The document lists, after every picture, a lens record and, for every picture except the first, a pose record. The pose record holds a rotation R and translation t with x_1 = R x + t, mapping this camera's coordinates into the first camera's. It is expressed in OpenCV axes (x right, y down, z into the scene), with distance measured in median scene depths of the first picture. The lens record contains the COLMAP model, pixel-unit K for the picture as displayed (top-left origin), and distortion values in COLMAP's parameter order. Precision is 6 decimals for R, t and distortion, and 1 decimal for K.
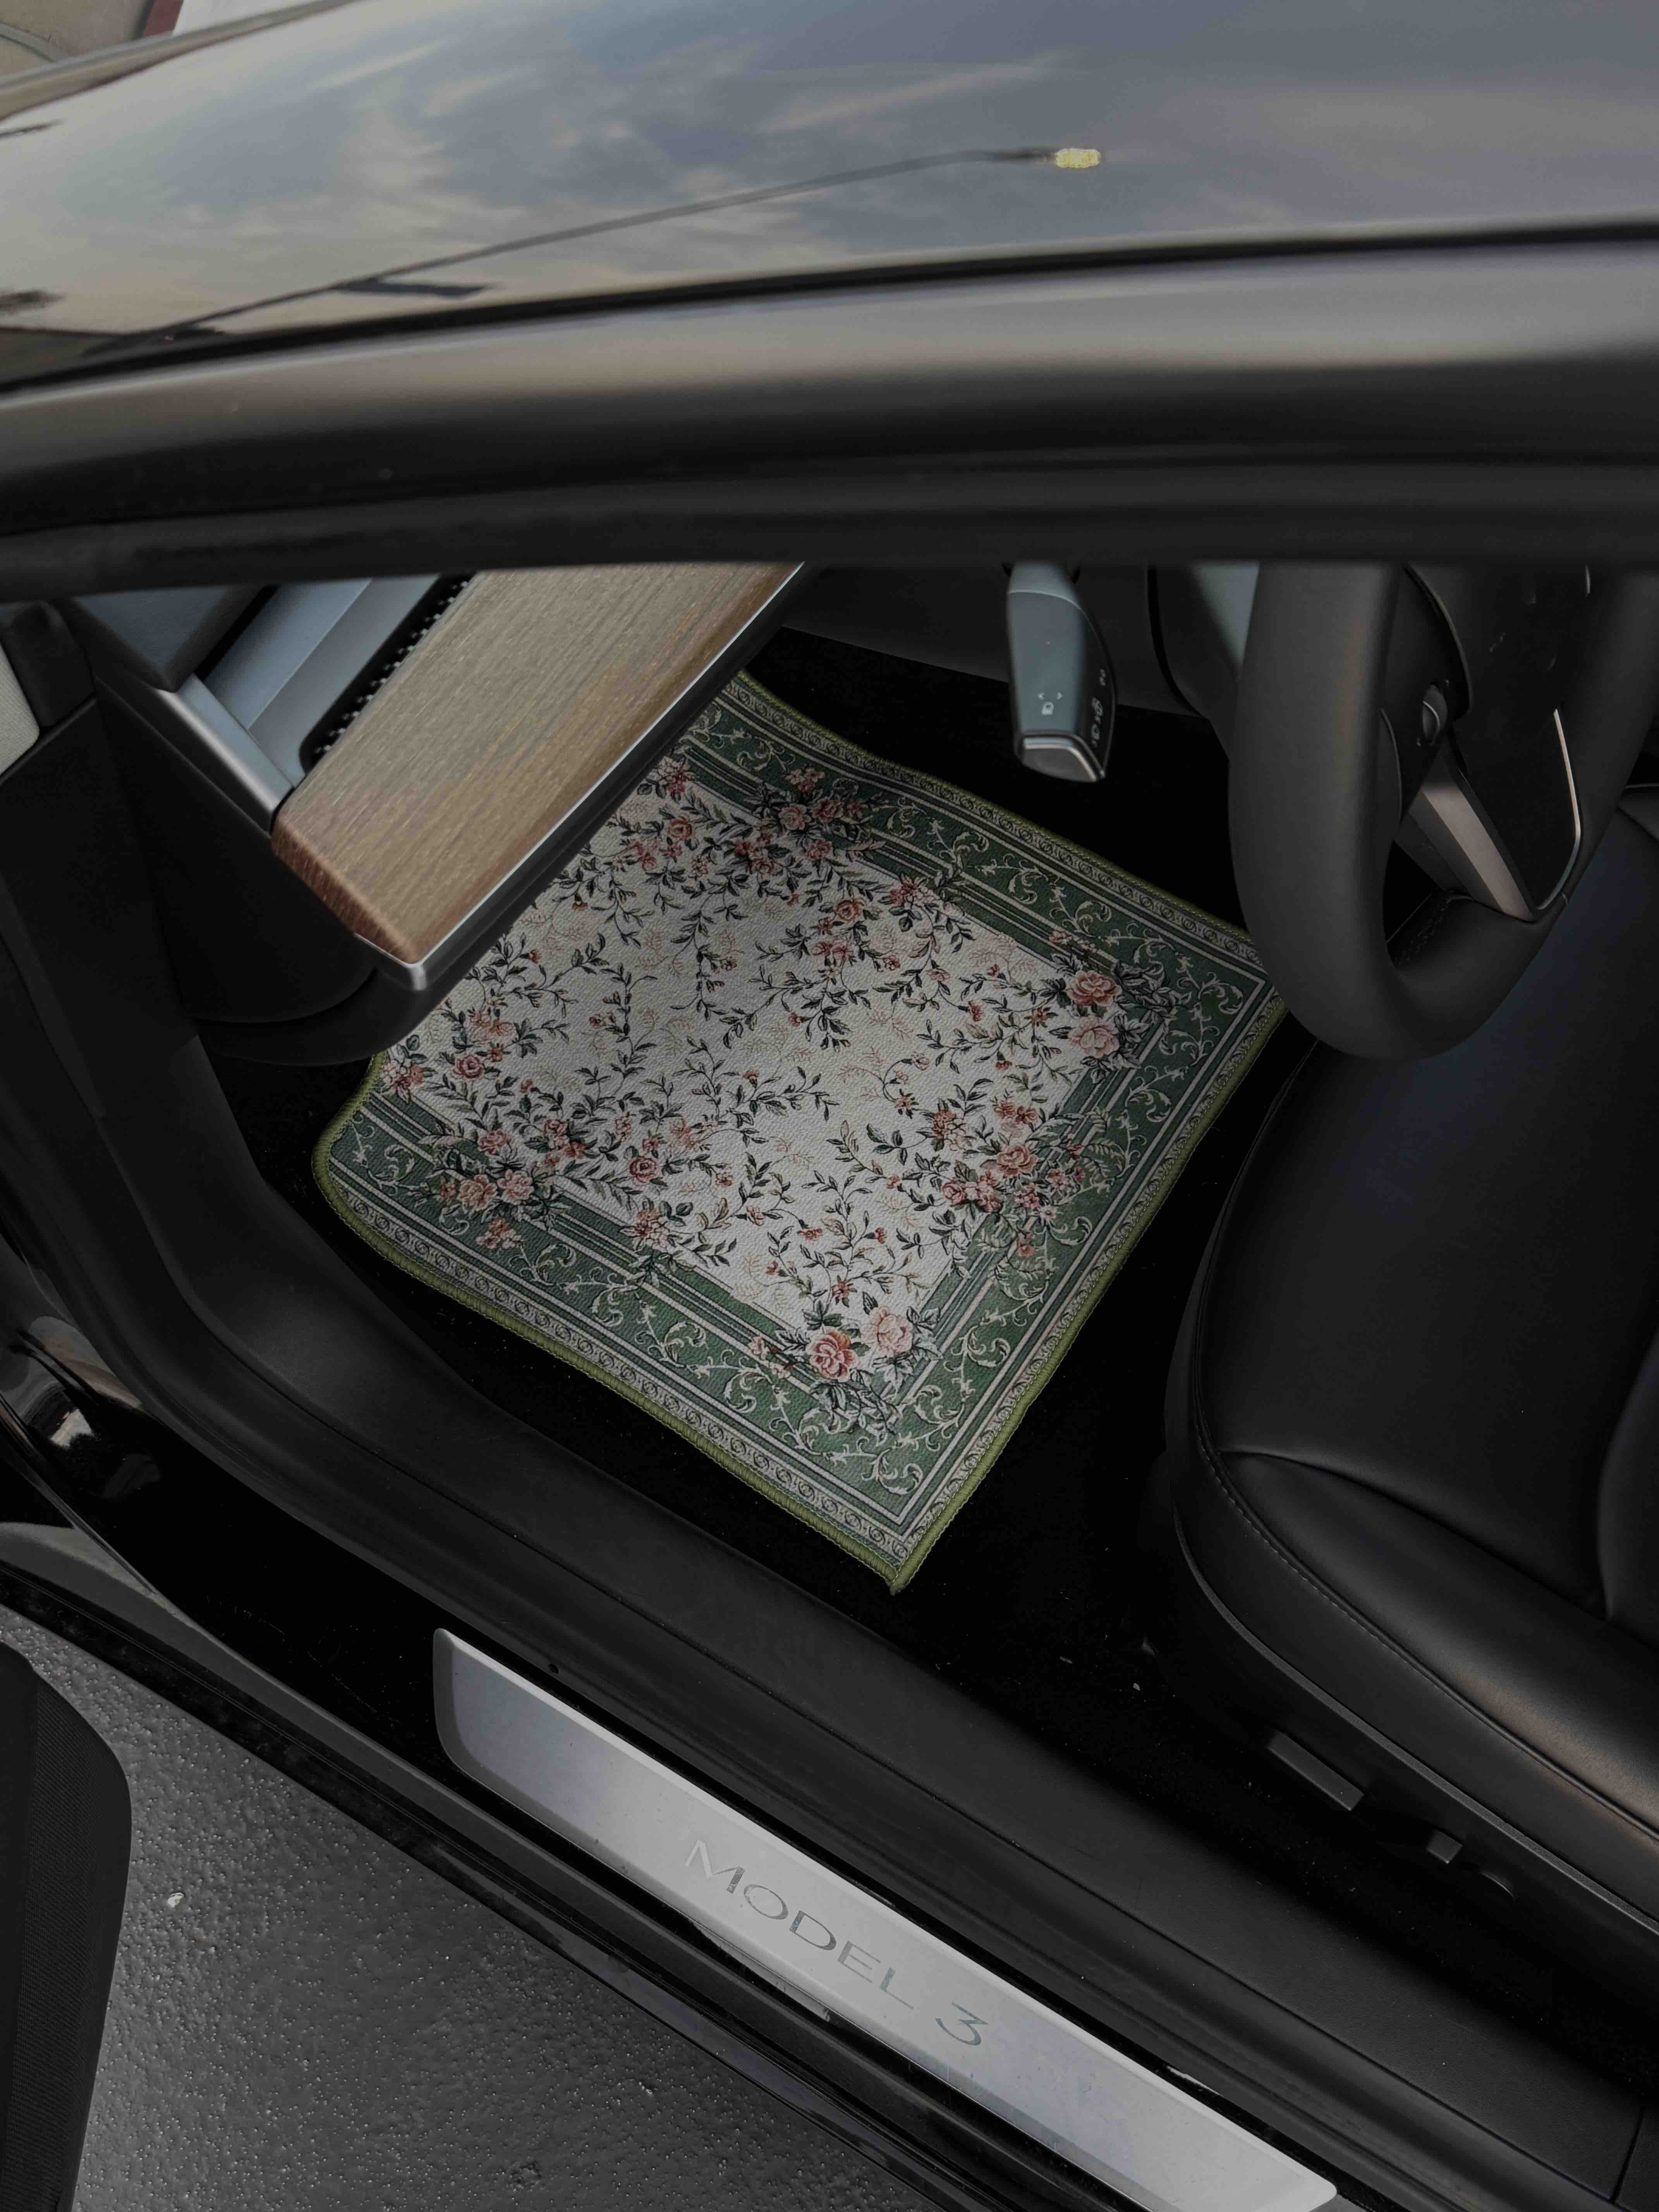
lens RADIAL K [[2188.4, 0, 847.7], [0, 2188.4, 1105.8], [0, 0, 1]] dist [0.167596, -0.359962]
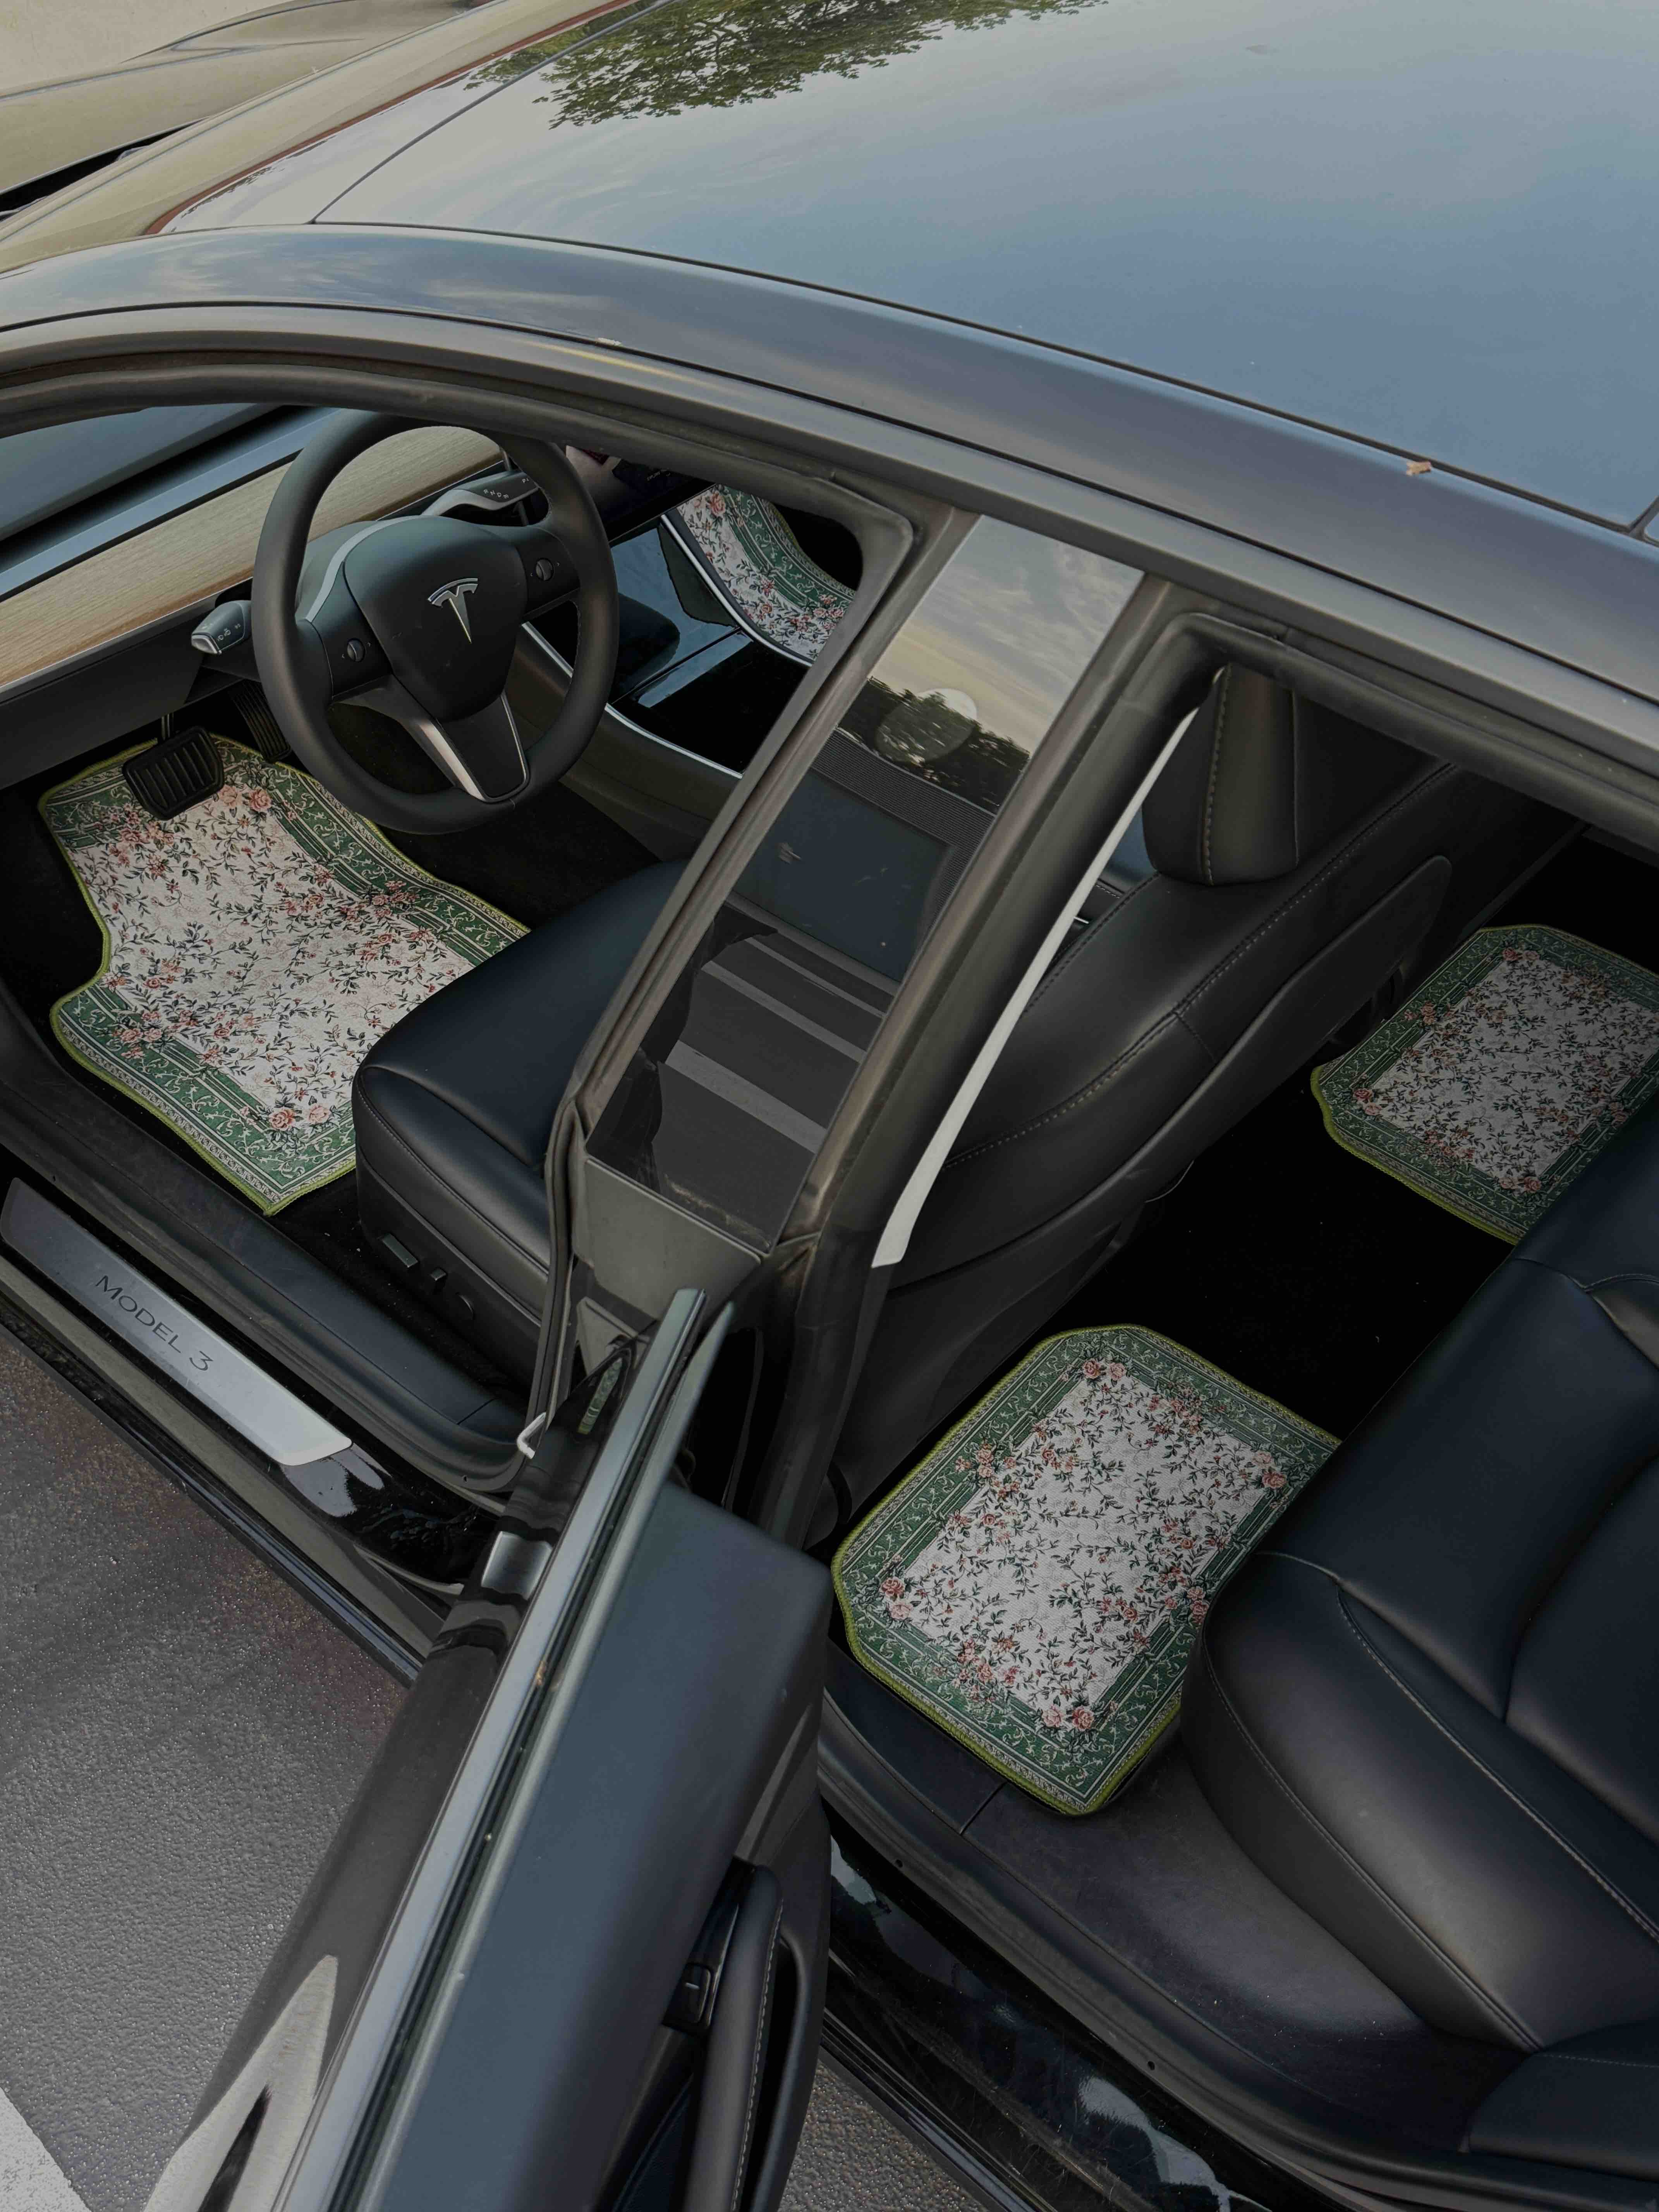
lens RADIAL K [[2177.4, 0, 821.0], [0, 2177.4, 1103.0], [0, 0, 1]] dist [0.185838, -0.382997]
pose [[0.983643, 0.108485, -0.143799, 0.663451], [-0.146234, 0.947061, -0.285816, 0.531444], [0.105179, 0.302169, 0.947434, -0.665702]]
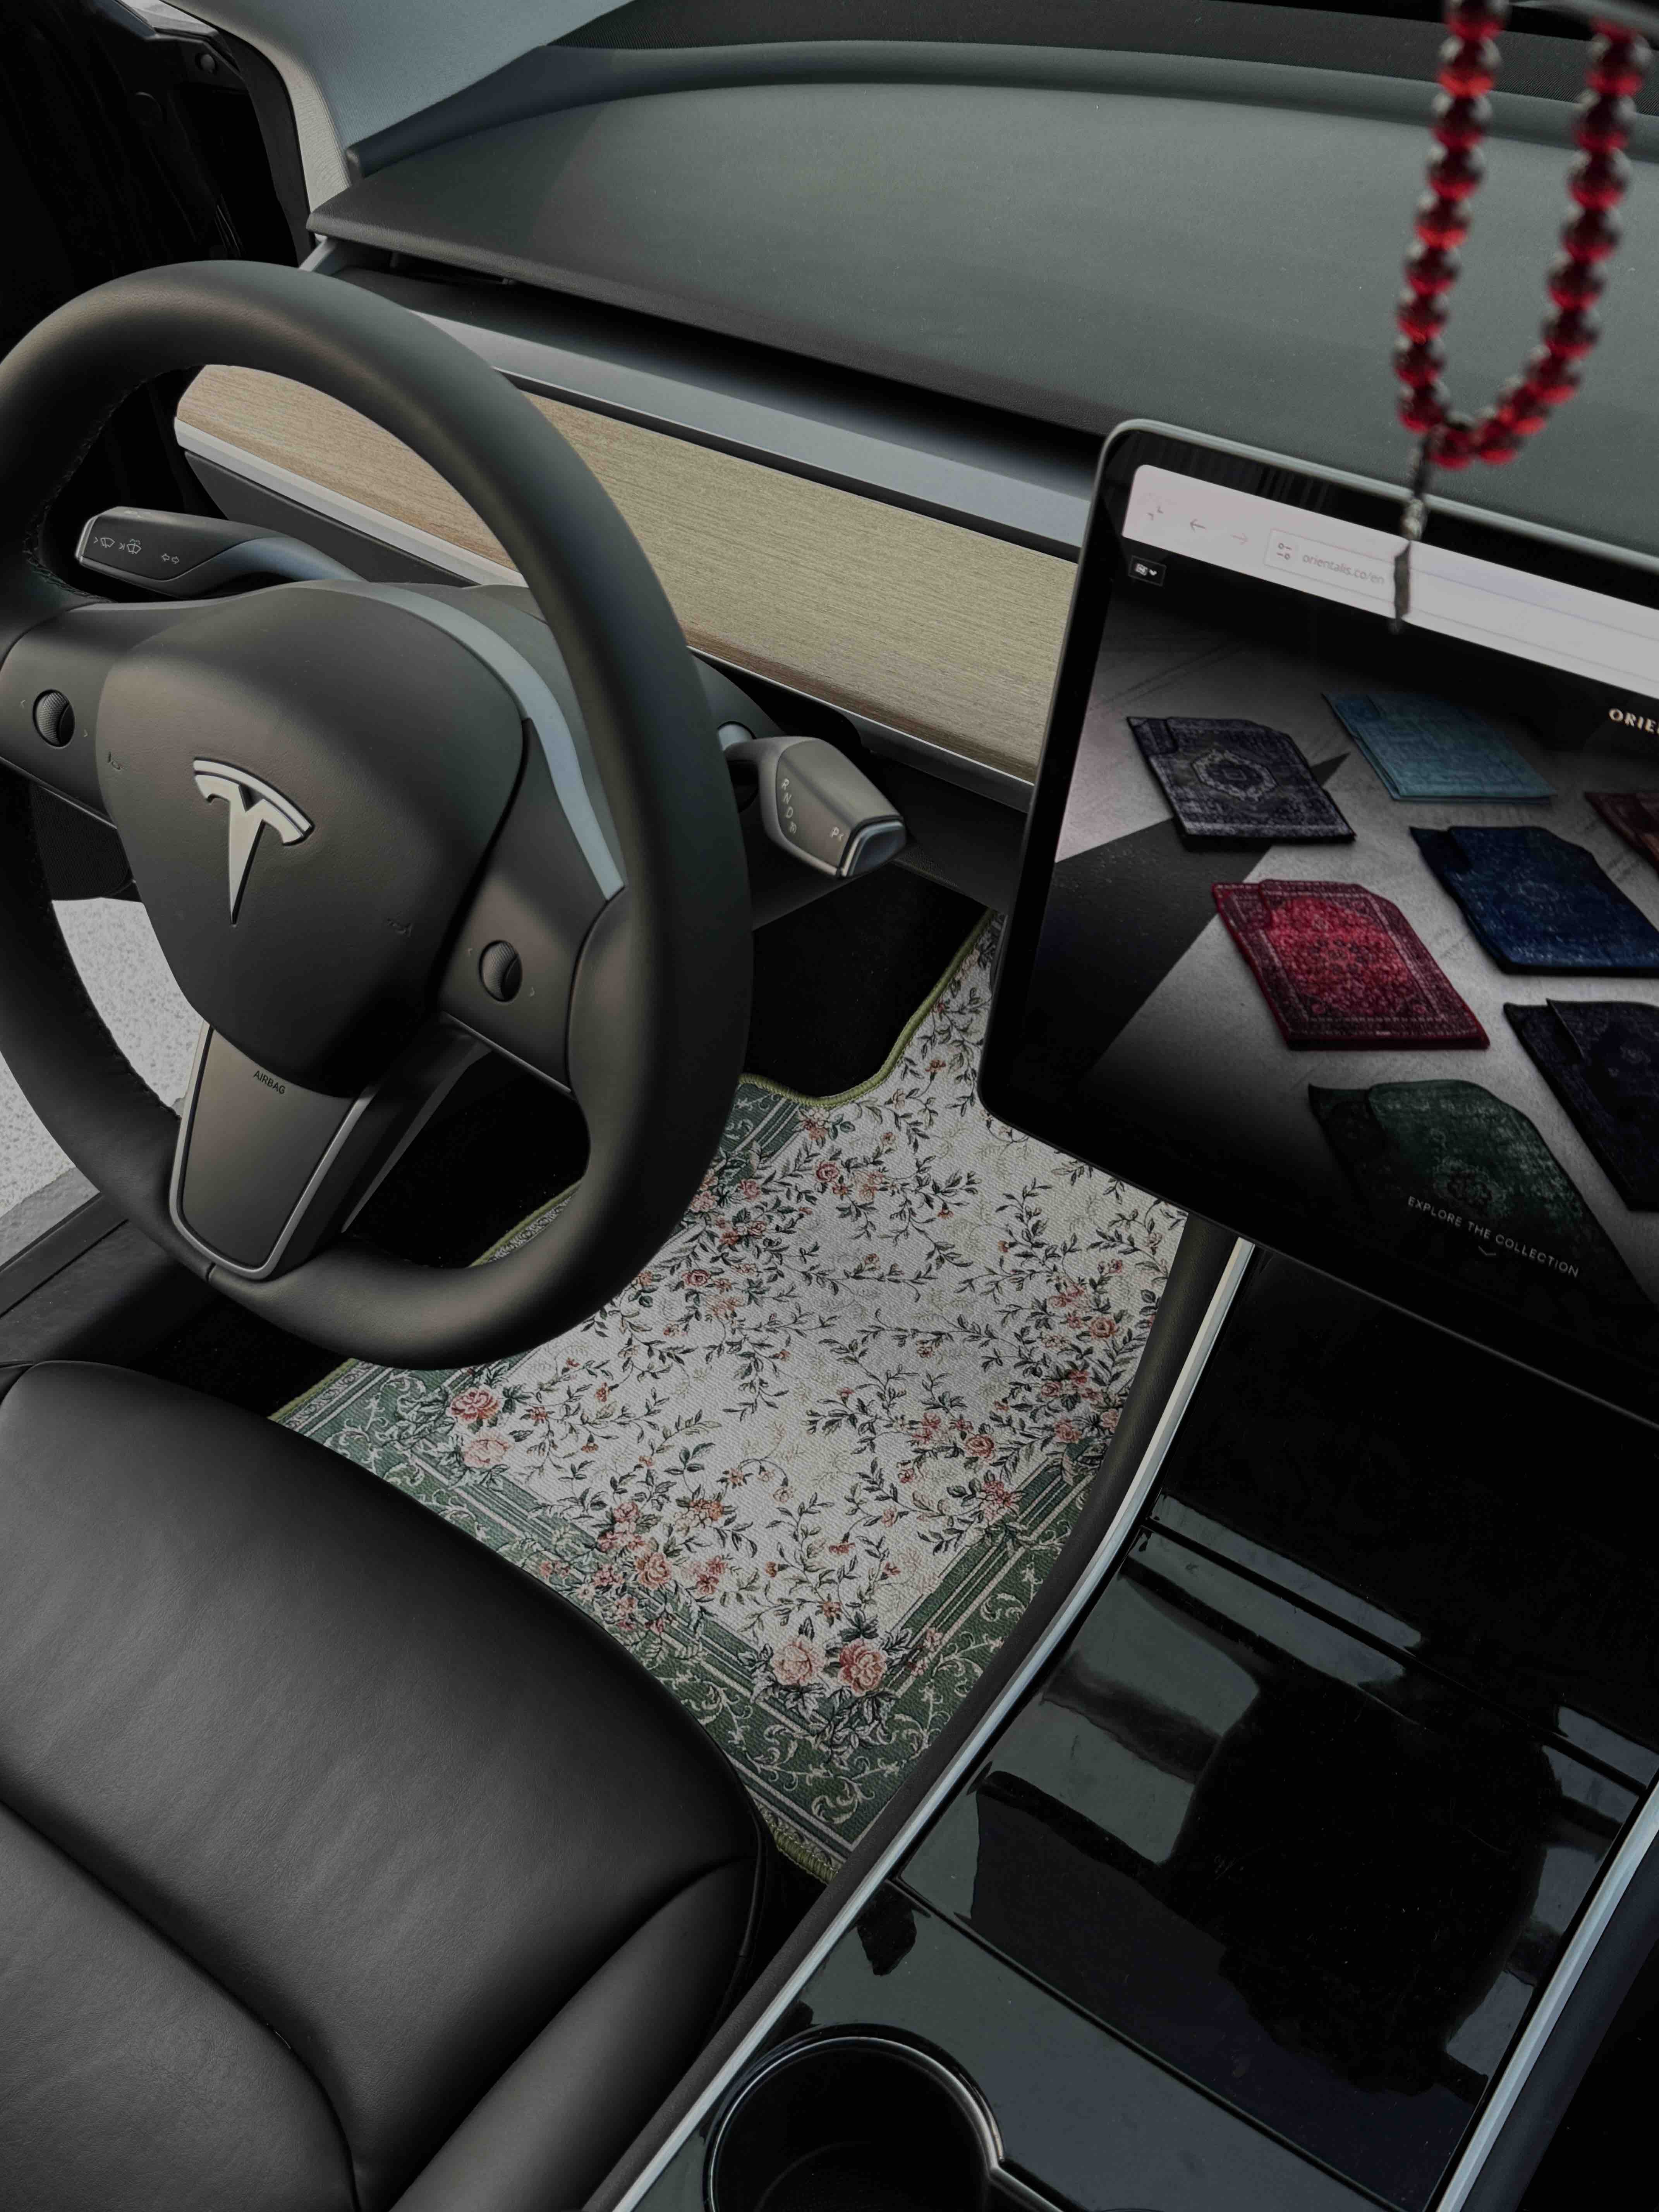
lens RADIAL K [[2177.4, 0, 821.0], [0, 2177.4, 1103.0], [0, 0, 1]] dist [0.185838, -0.382997]
pose [[-0.095666, 0.666126, -0.739678, 0.629620], [-0.855393, 0.325011, 0.403325, -0.478591], [0.509069, 0.671300, 0.538707, 0.392614]]
